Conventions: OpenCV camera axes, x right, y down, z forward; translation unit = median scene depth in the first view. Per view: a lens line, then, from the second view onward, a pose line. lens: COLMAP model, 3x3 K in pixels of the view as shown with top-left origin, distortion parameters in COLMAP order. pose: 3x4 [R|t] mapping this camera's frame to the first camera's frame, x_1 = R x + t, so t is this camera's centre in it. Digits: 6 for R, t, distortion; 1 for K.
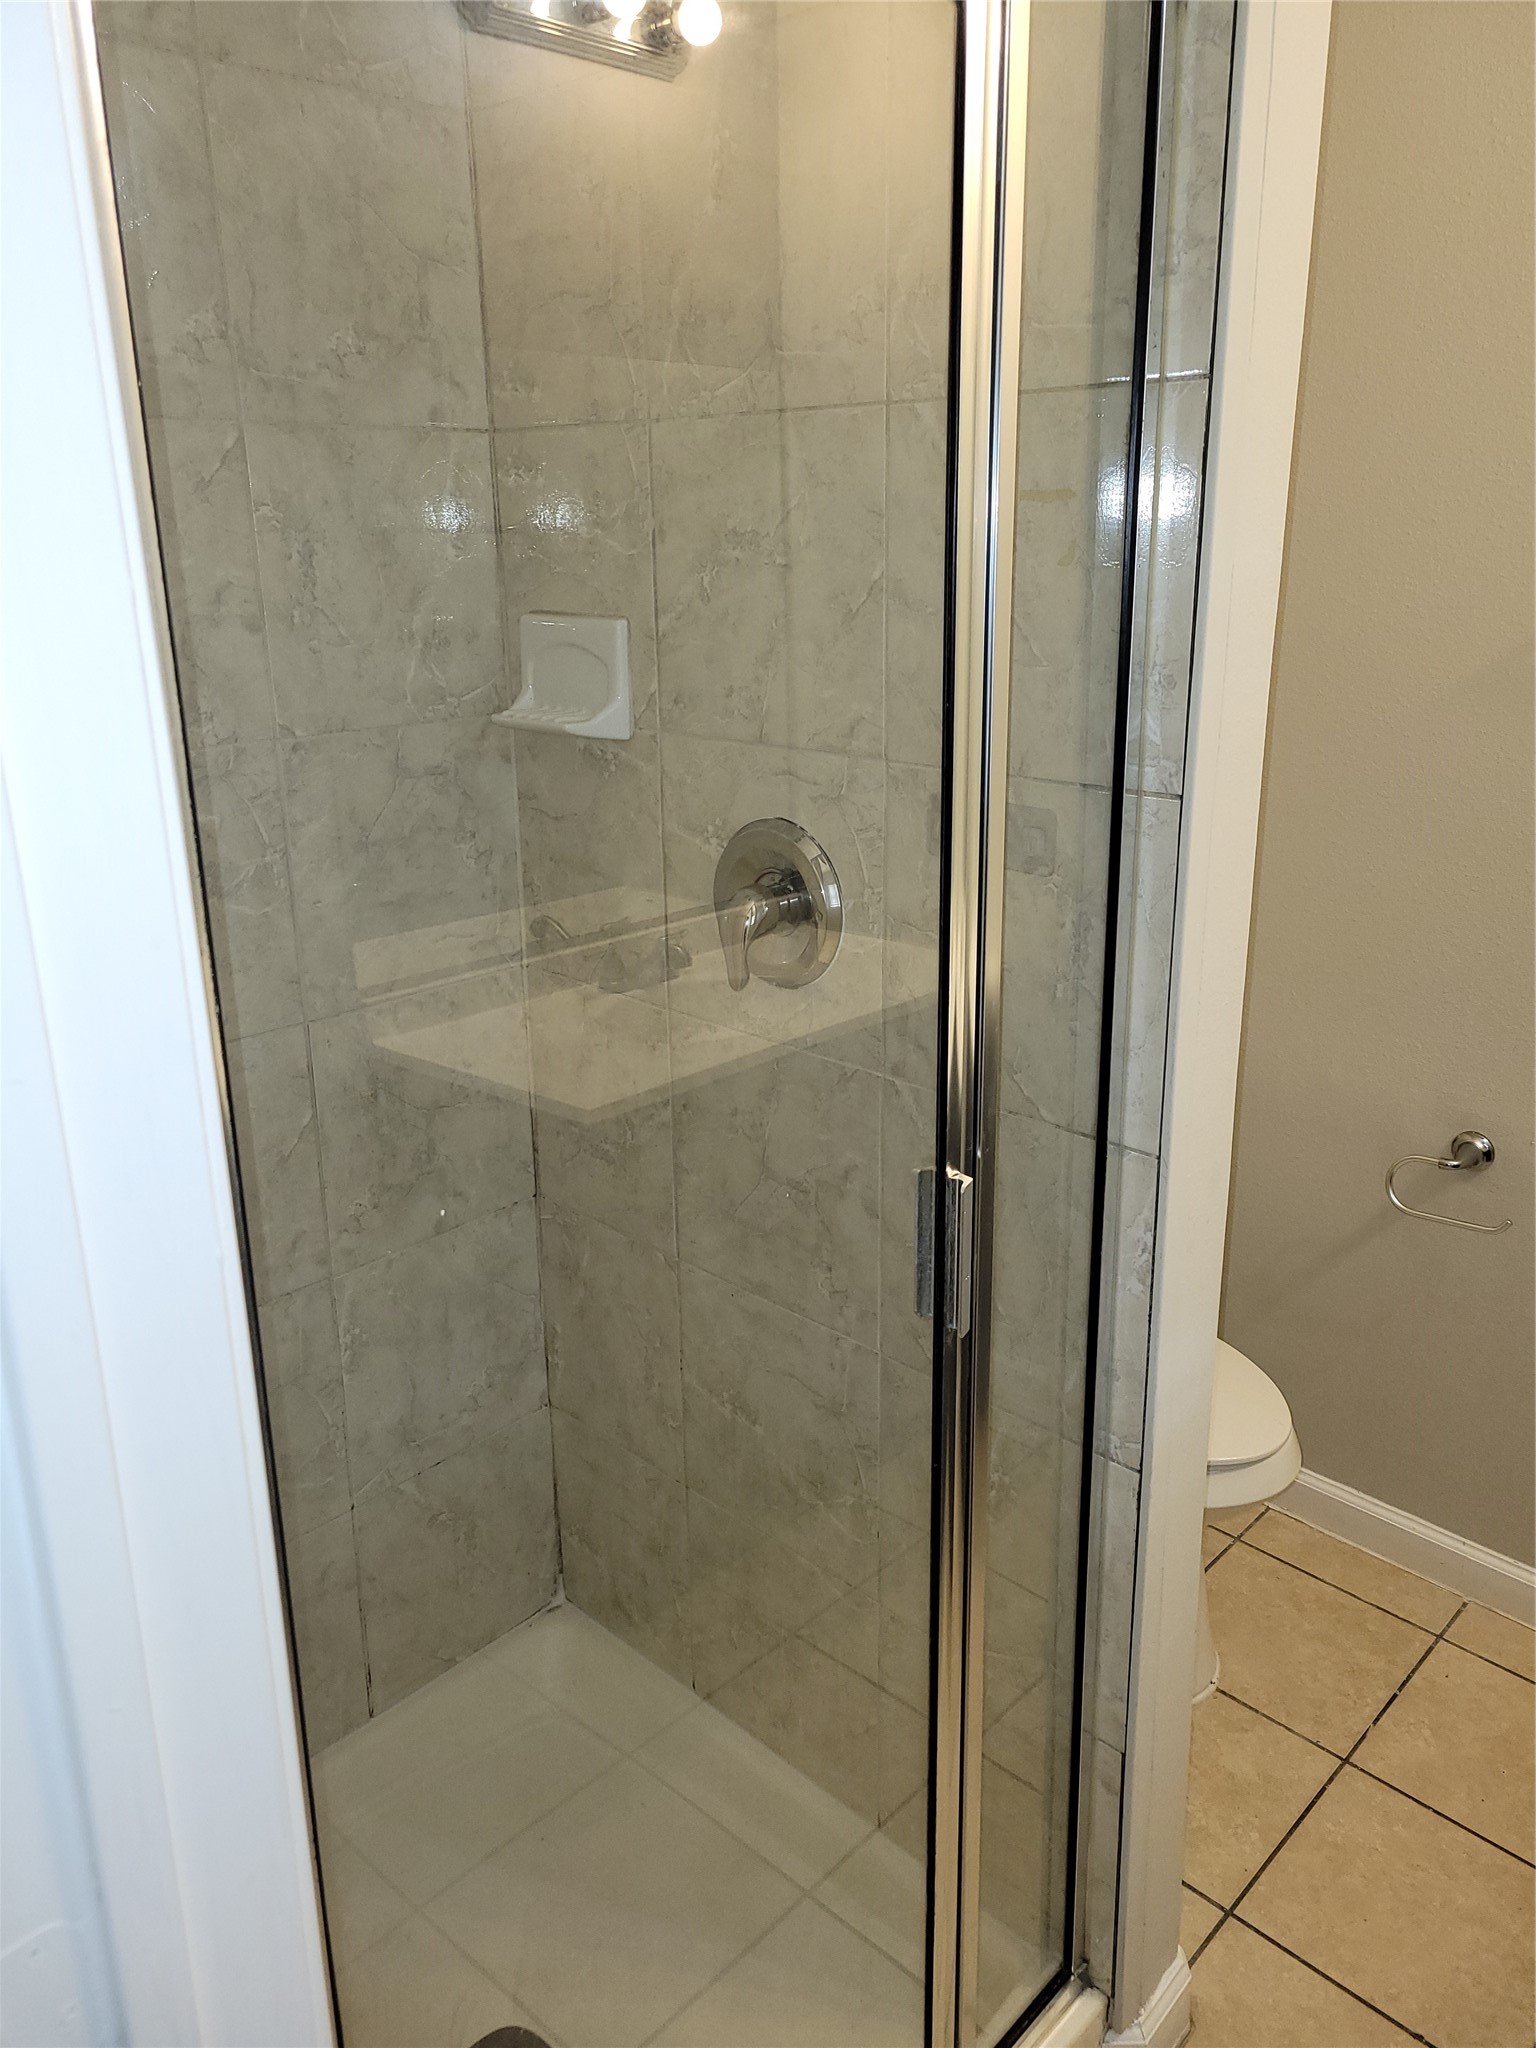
lens RADIAL K [[1544.3, 0, 777.5], [0, 1544.3, 995.6], [0, 0, 1]] dist [0.048806, -0.024133]
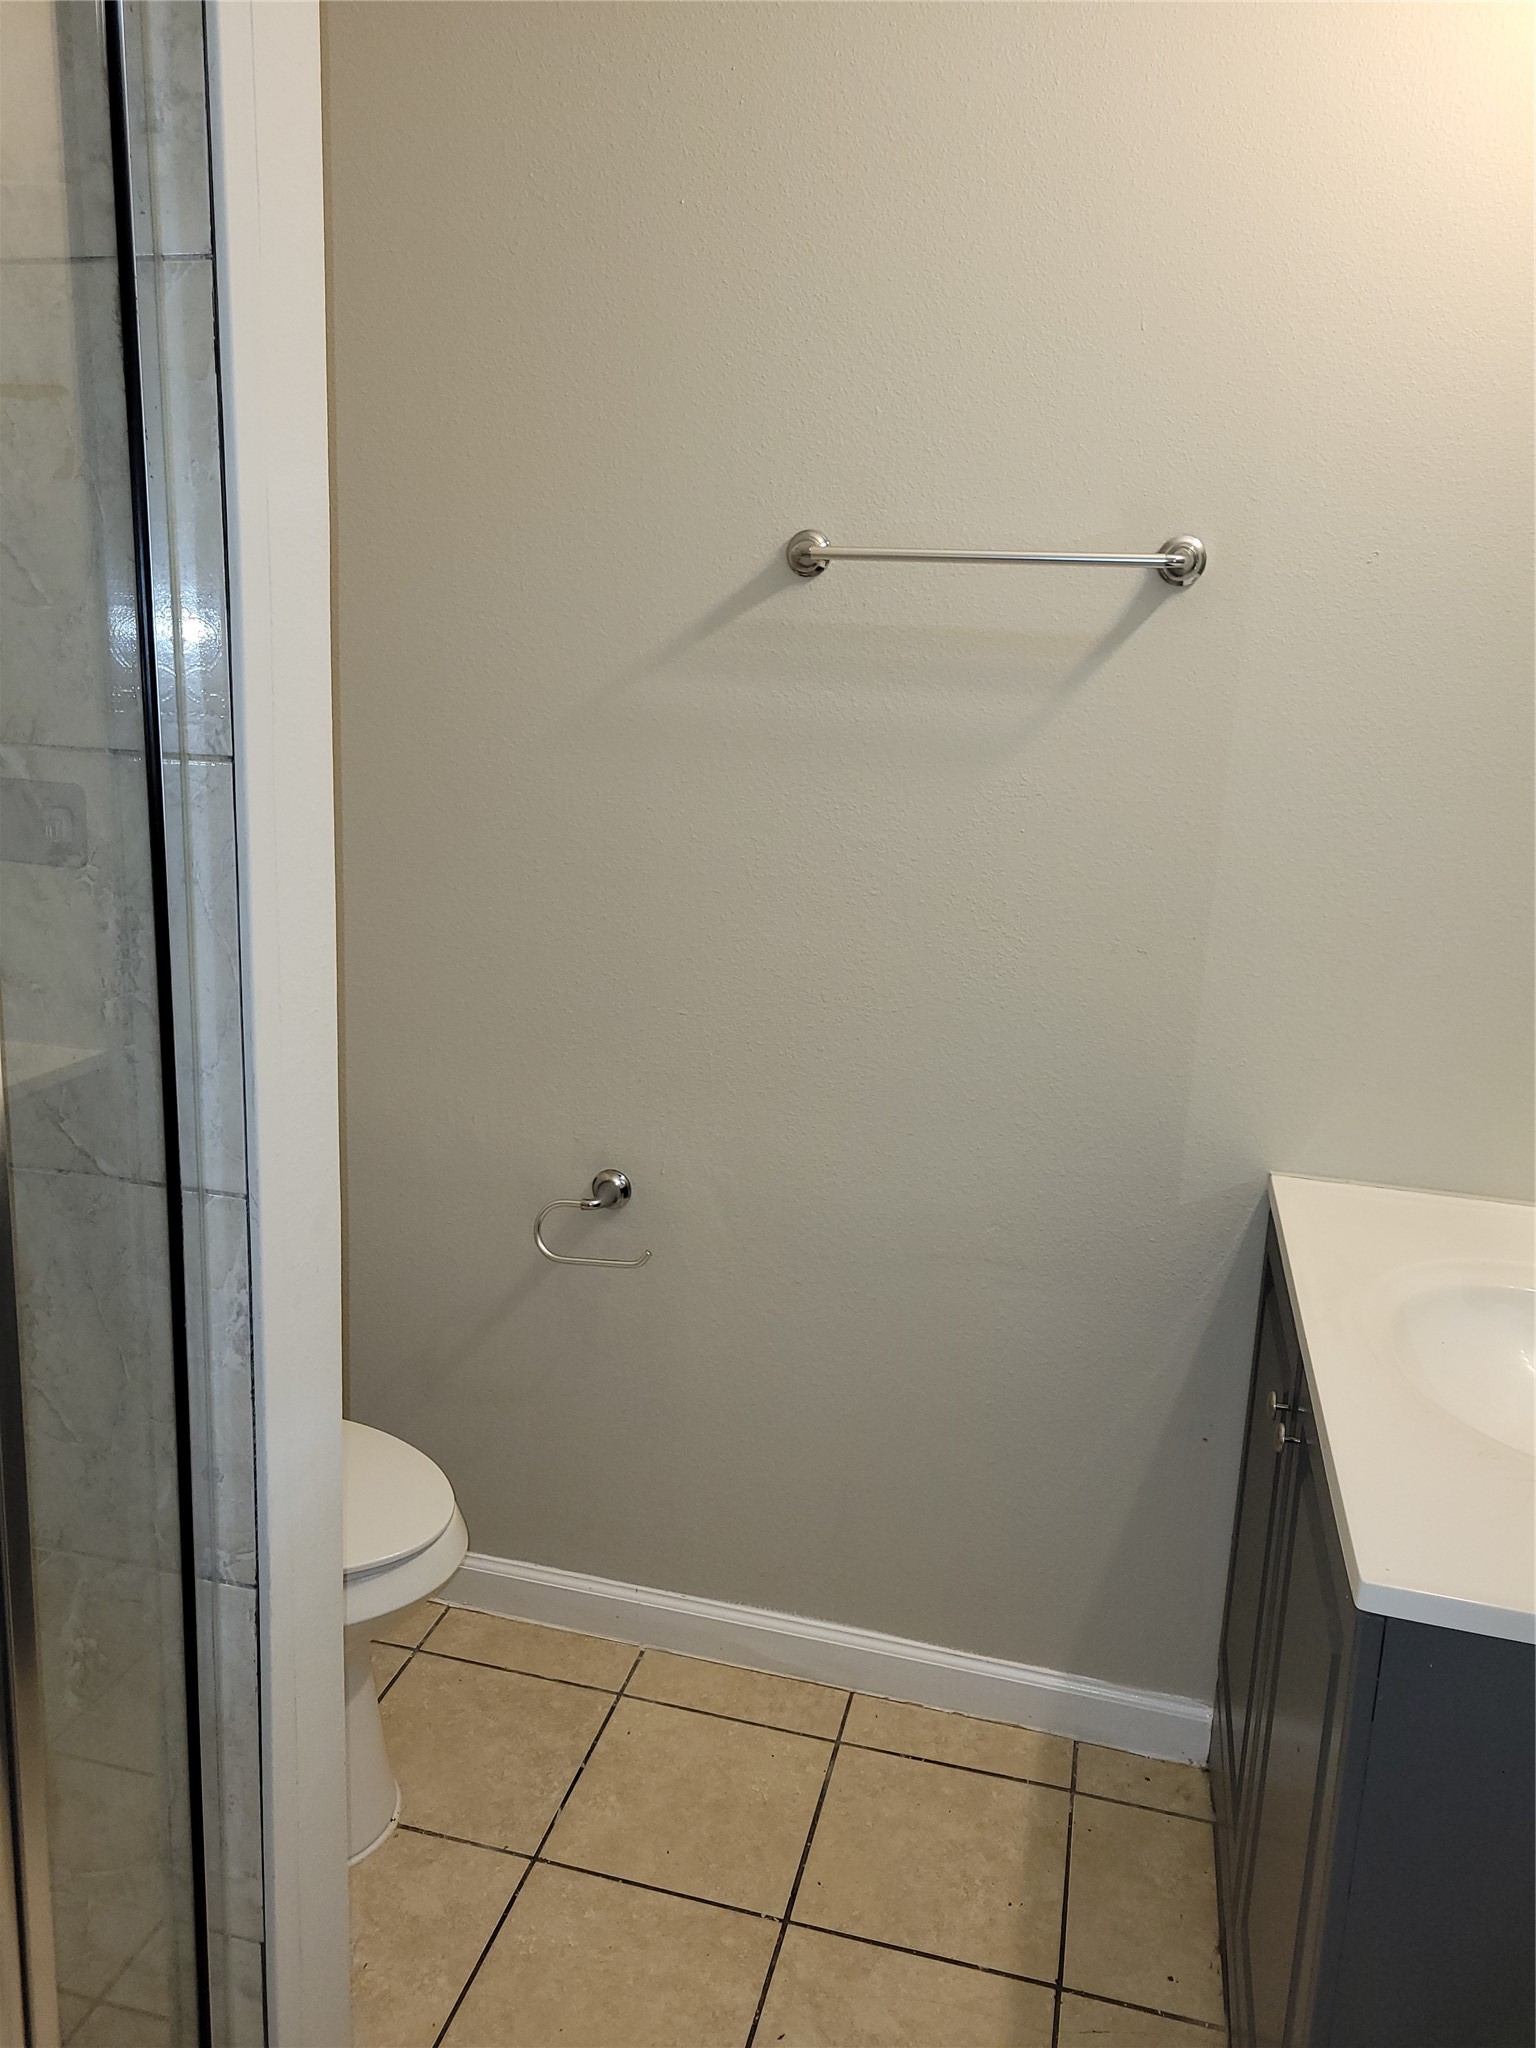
lens RADIAL K [[1544.3, 0, 777.5], [0, 1544.3, 995.6], [0, 0, 1]] dist [0.048806, -0.024133]
pose [[0.866203, -0.051826, 0.496998, 0.077061], [0.091776, 0.994188, -0.056282, 0.065509], [-0.491193, 0.094364, 0.865925, 0.111953]]
